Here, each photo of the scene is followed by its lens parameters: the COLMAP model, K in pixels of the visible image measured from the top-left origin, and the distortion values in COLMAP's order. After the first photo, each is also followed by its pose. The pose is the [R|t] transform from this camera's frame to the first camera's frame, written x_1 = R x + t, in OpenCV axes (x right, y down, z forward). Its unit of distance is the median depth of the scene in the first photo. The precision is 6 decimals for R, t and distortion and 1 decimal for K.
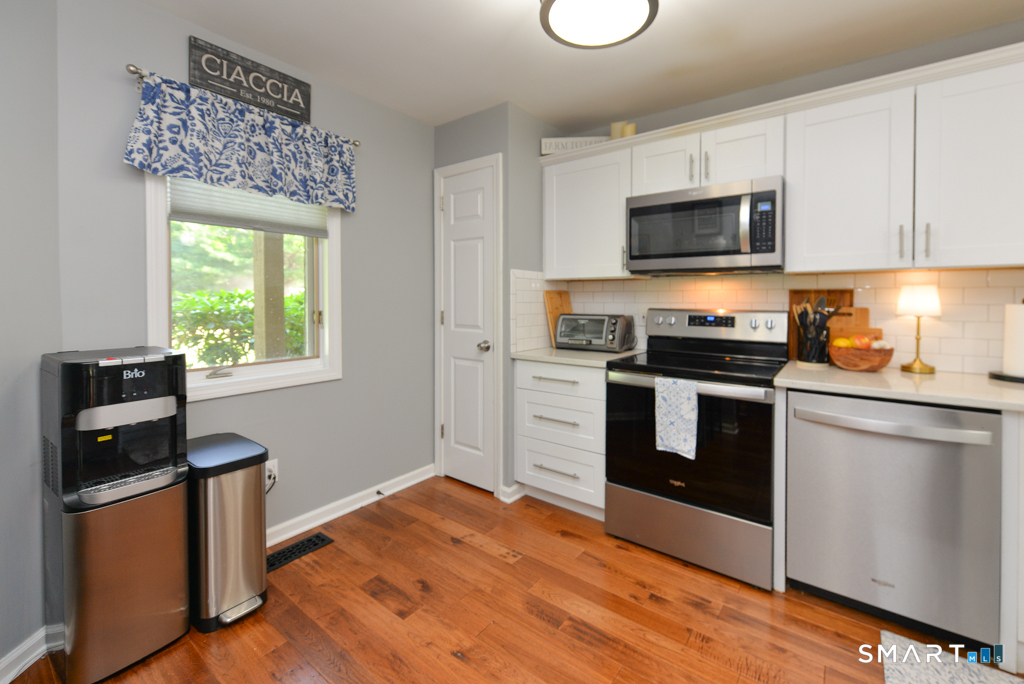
lens RADIAL K [[421.2, 0, 531.0], [0, 421.2, 307.8], [0, 0, 1]] dist [0.000429, -0.000200]
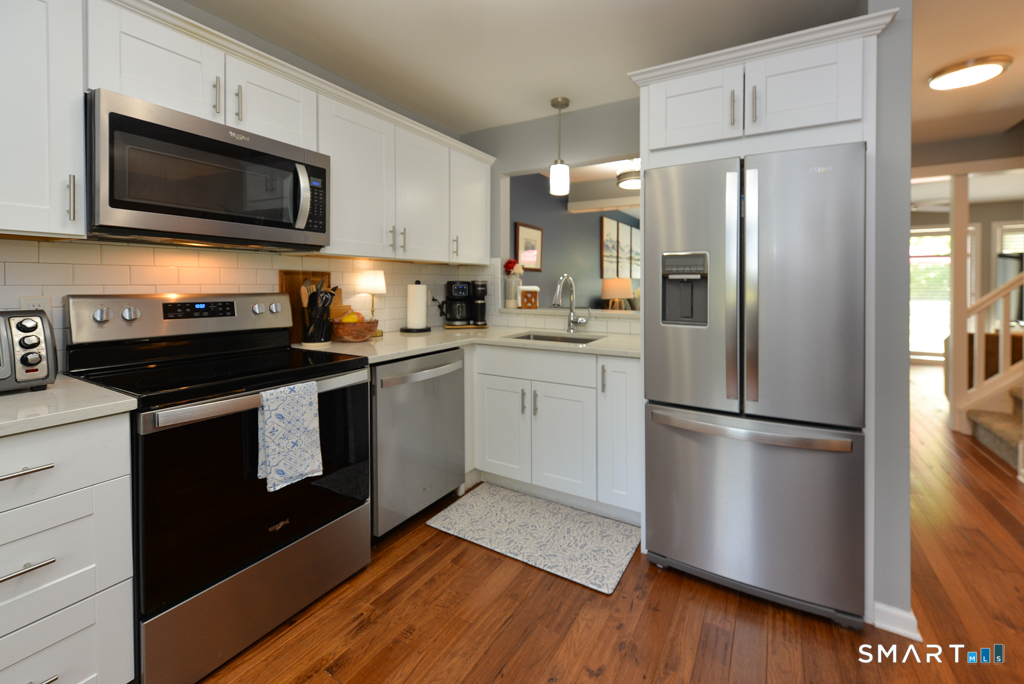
lens RADIAL K [[421.2, 0, 541.5], [0, 421.2, 284.9], [0, 0, 1]] dist [0.000429, -0.000200]
pose [[-0.123053, -0.006516, 0.992379, -0.463003], [0.011855, 0.999897, 0.008035, -0.012829], [-0.992329, 0.012753, -0.122963, 0.638304]]
